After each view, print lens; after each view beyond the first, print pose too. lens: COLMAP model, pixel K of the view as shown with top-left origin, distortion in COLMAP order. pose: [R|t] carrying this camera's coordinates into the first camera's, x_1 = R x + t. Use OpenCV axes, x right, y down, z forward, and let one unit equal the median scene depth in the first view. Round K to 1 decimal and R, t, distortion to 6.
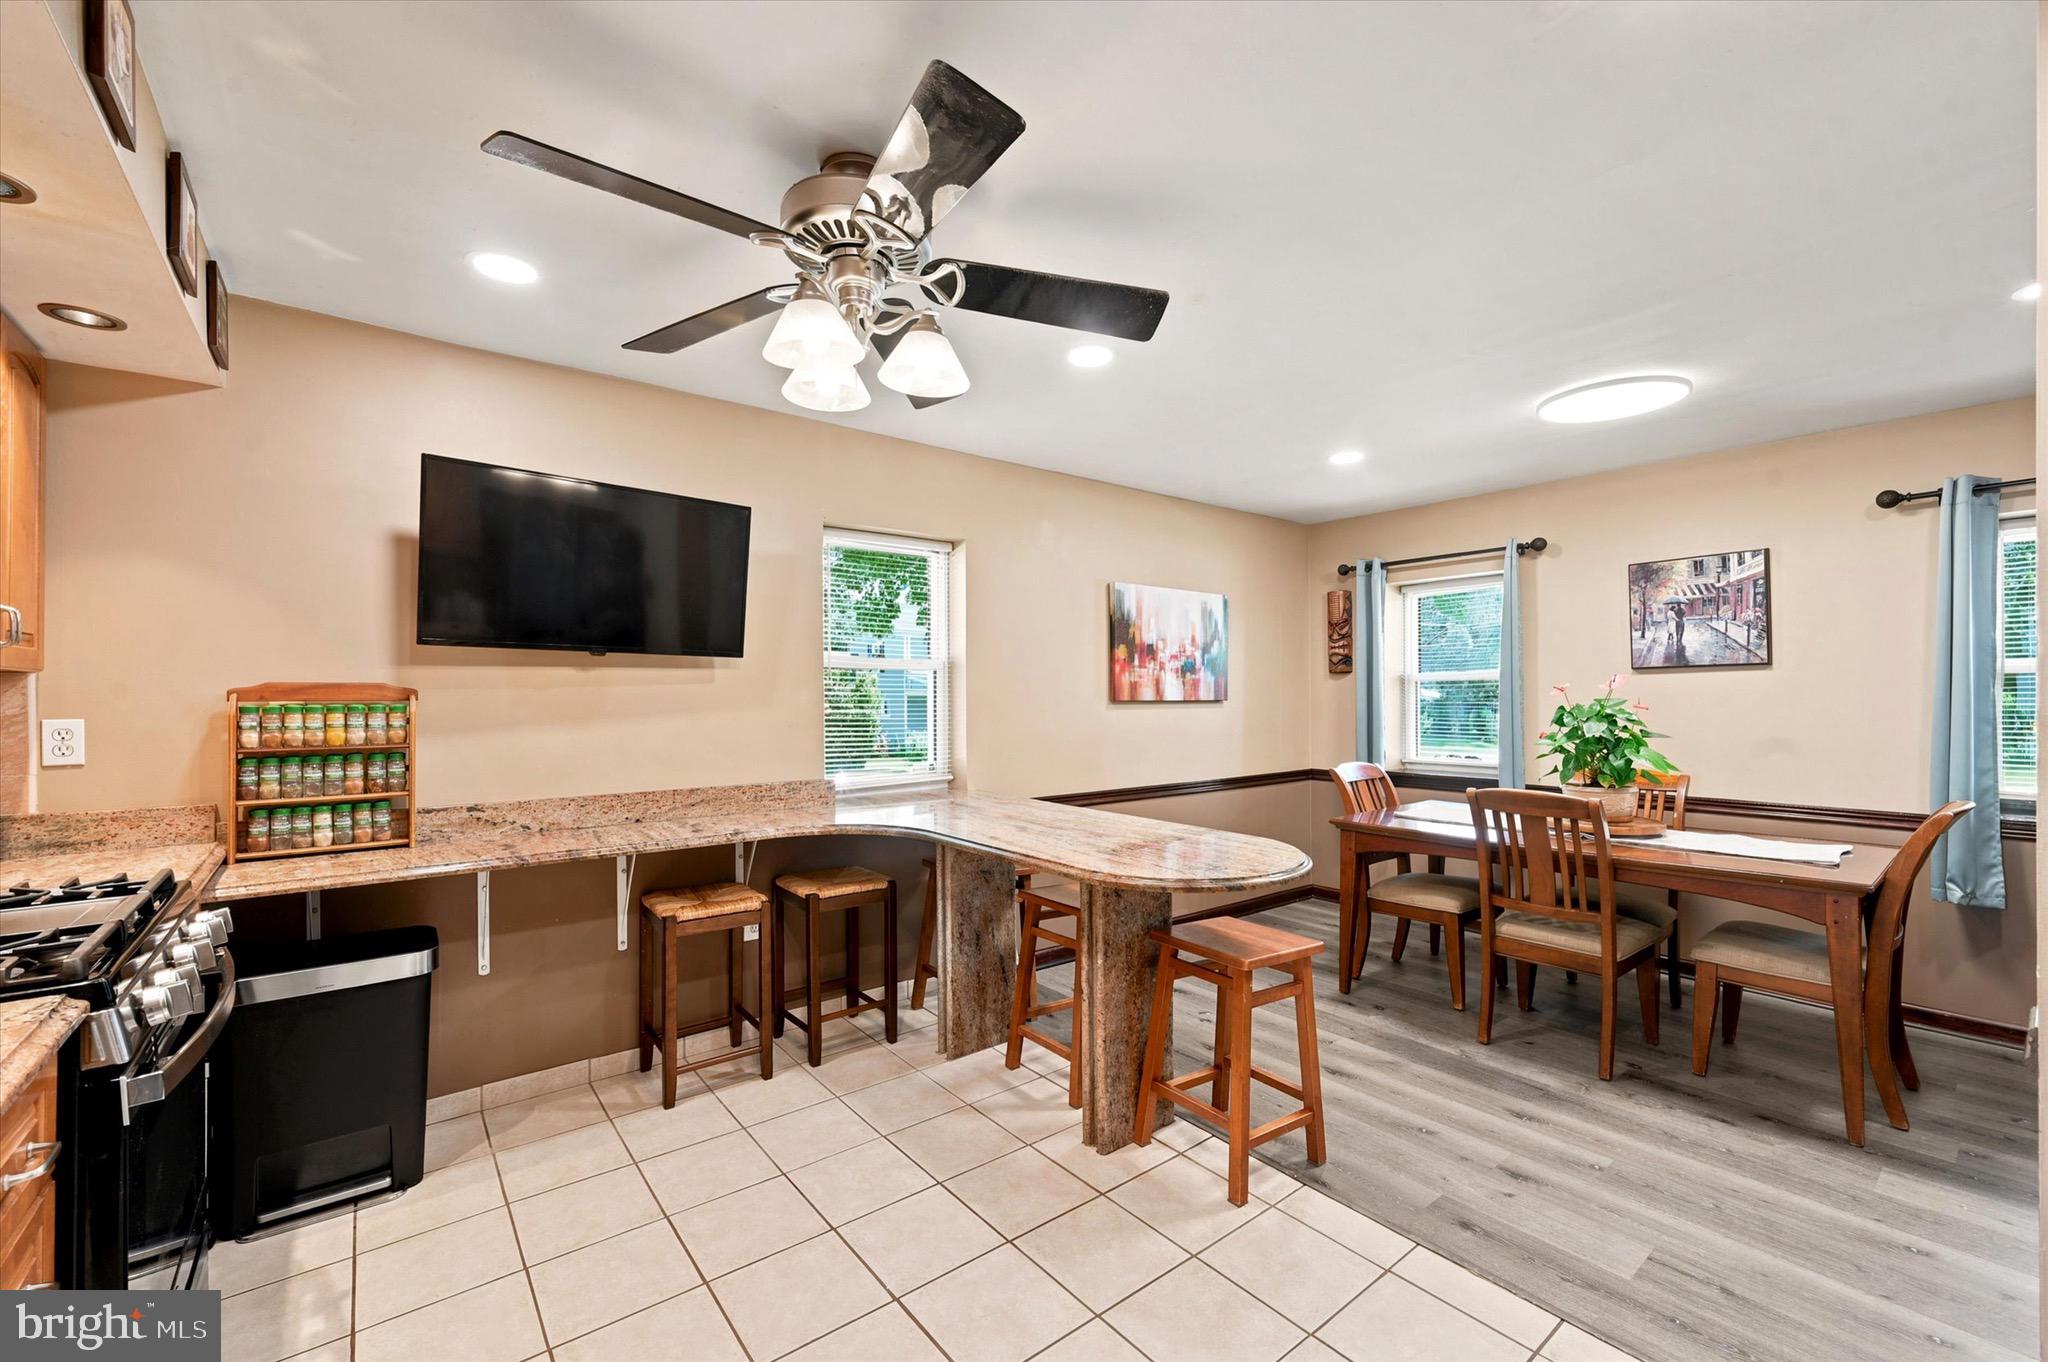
lens RADIAL K [[825.0, 0, 1022.3], [0, 825.0, 698.4], [0, 0, 1]] dist [-0.000963, -0.000017]
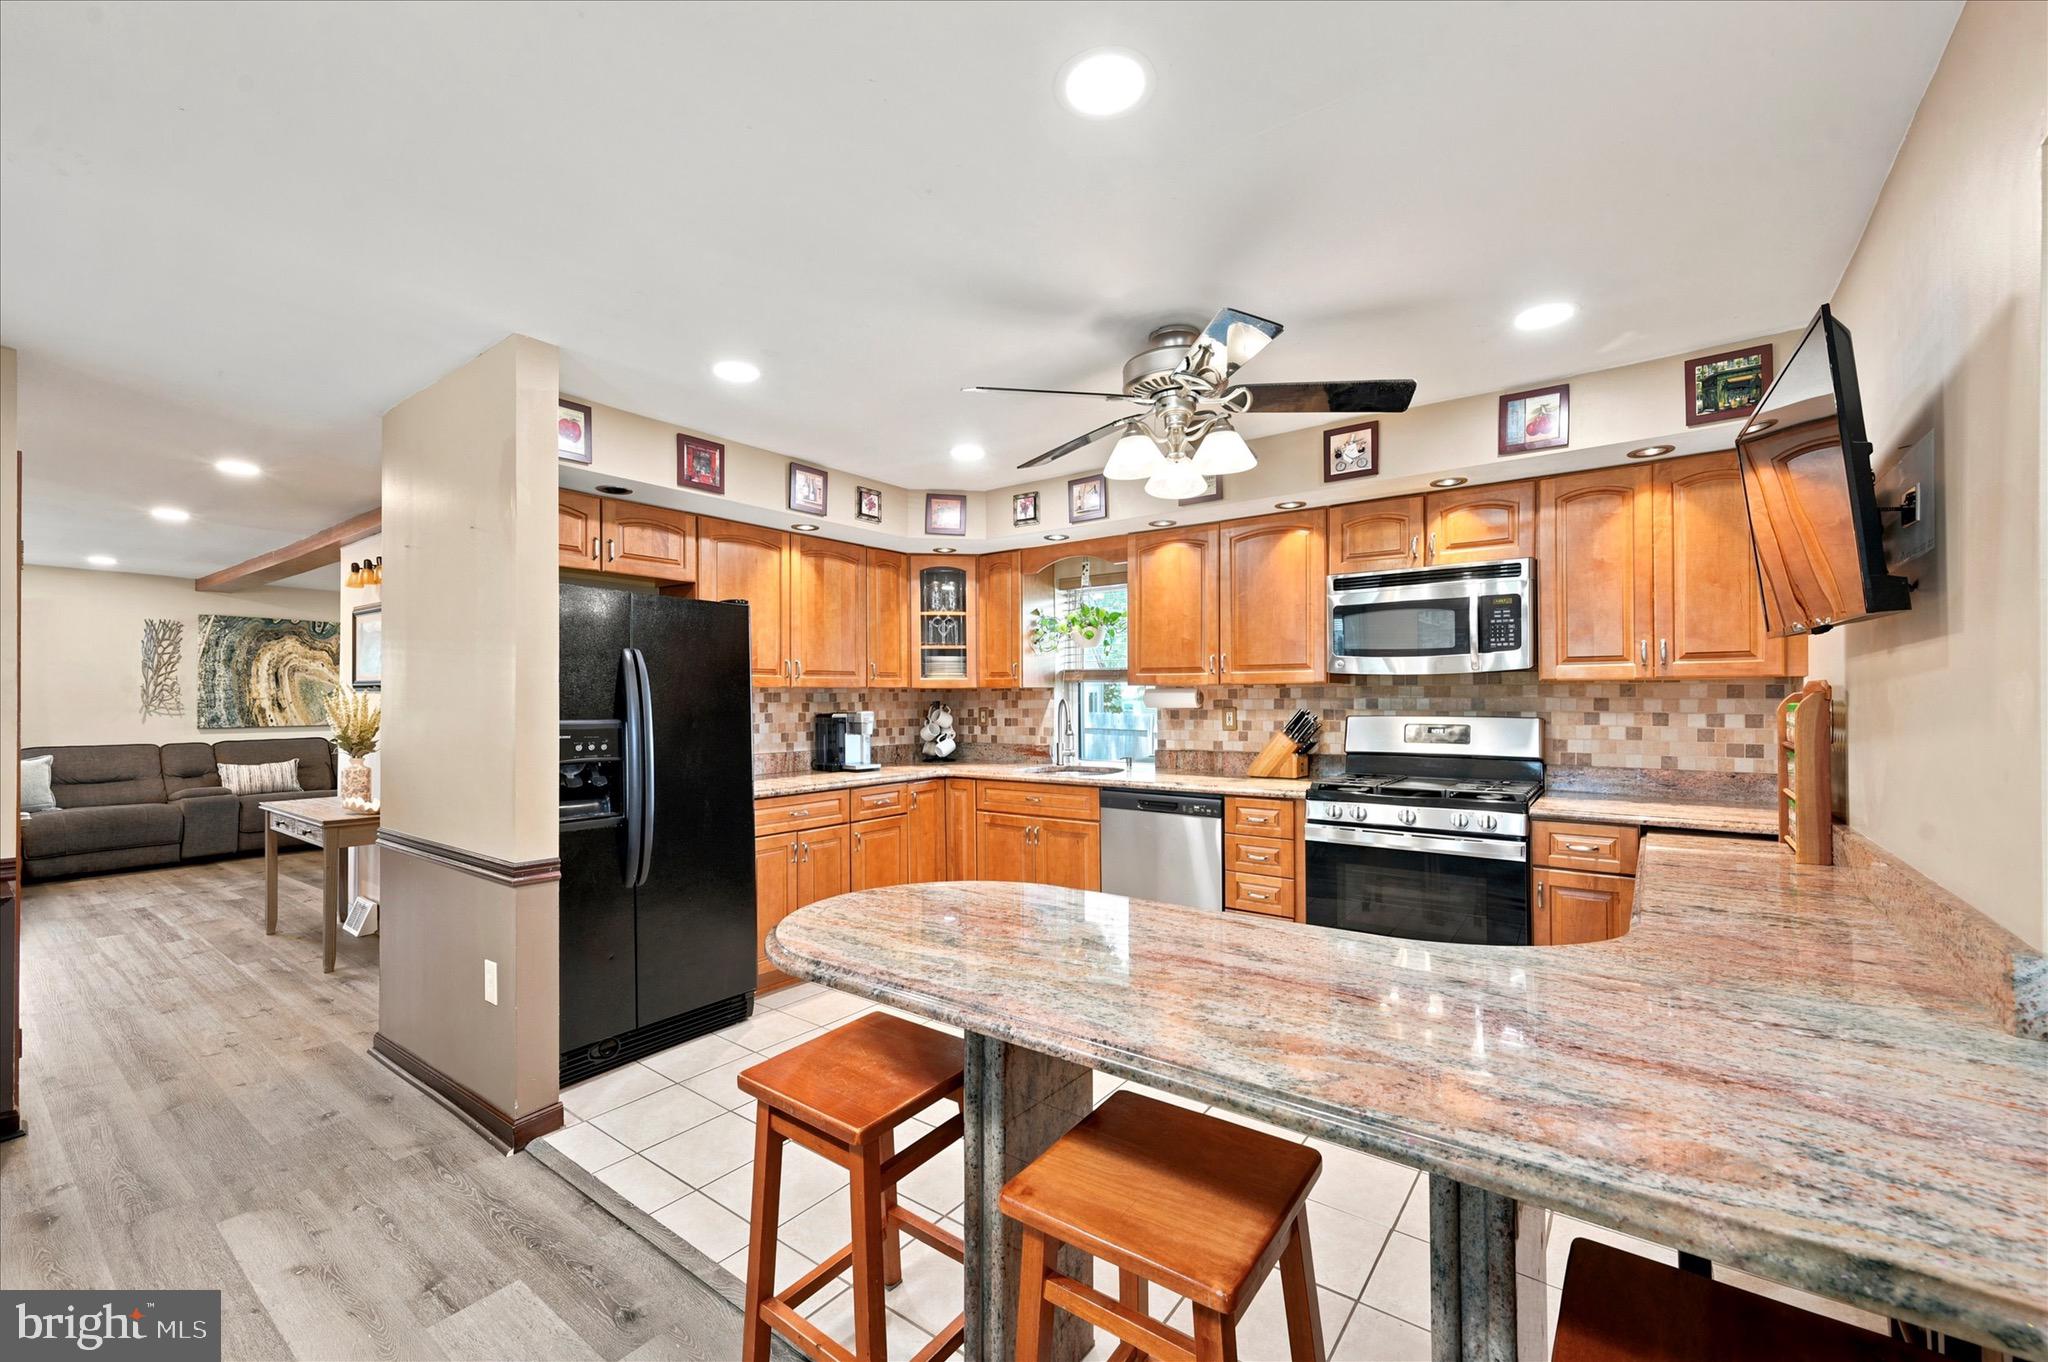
lens RADIAL K [[834.8, 0, 1022.4], [0, 834.8, 694.0], [0, 0, 1]] dist [0.001035, 0.000065]
pose [[-0.968300, 0.004881, -0.249742, 0.237173], [0.005097, 0.999987, -0.000219, -0.005947], [0.249738, -0.001485, -0.968312, 1.293073]]
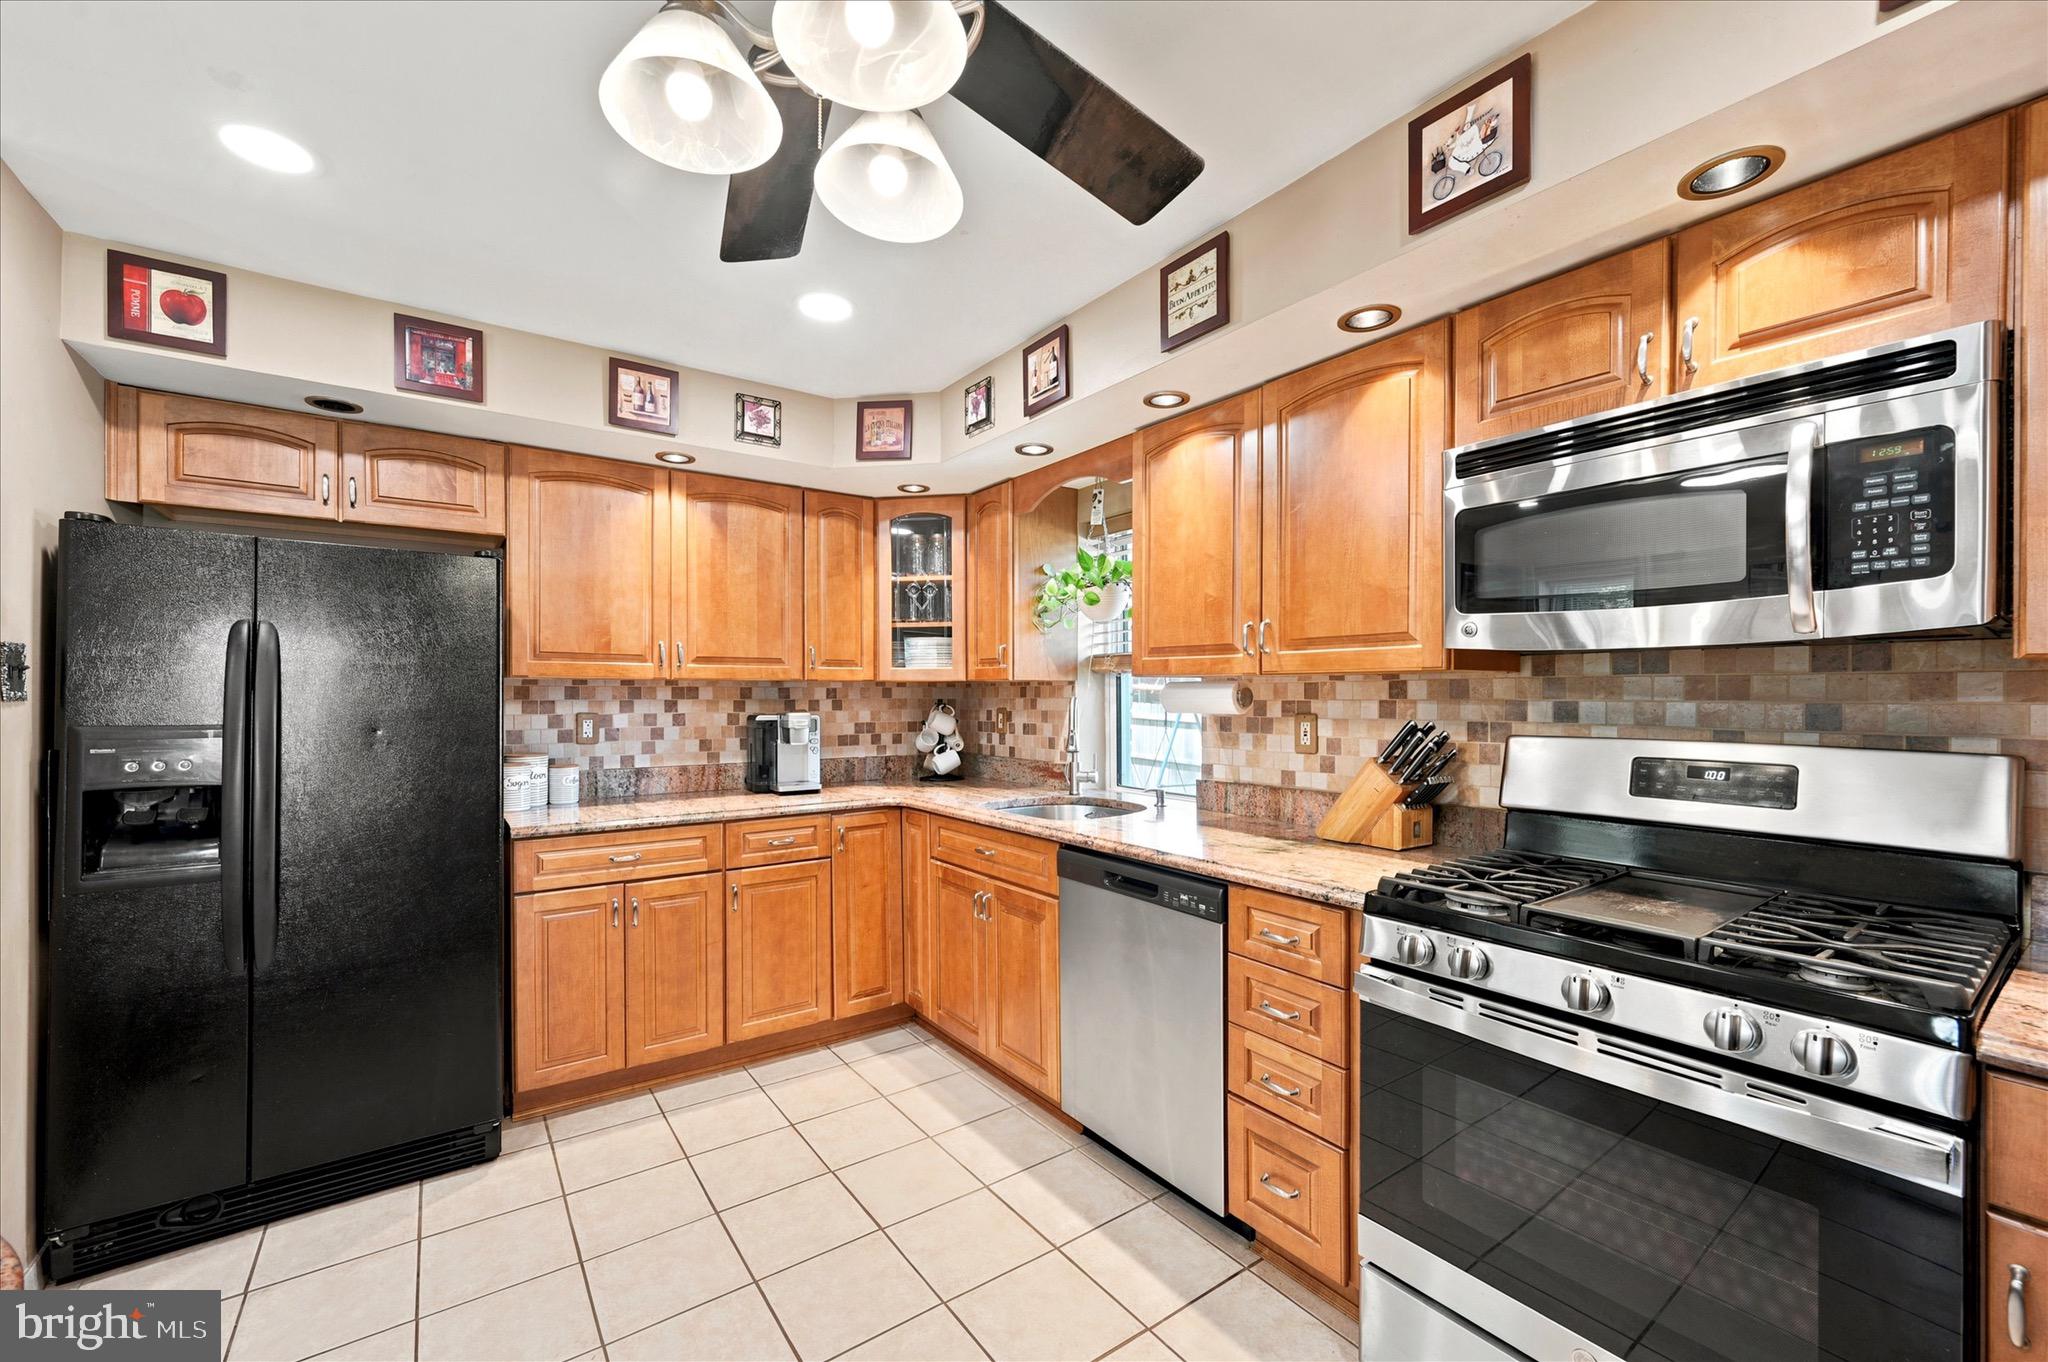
lens RADIAL K [[825.0, 0, 1022.3], [0, 825.0, 698.4], [0, 0, 1]] dist [-0.000963, -0.000017]
pose [[-0.998561, 0.000262, 0.053628, -0.201390], [0.000752, 0.999958, 0.009124, -0.004882], [-0.053623, 0.009152, -0.998519, 0.858507]]
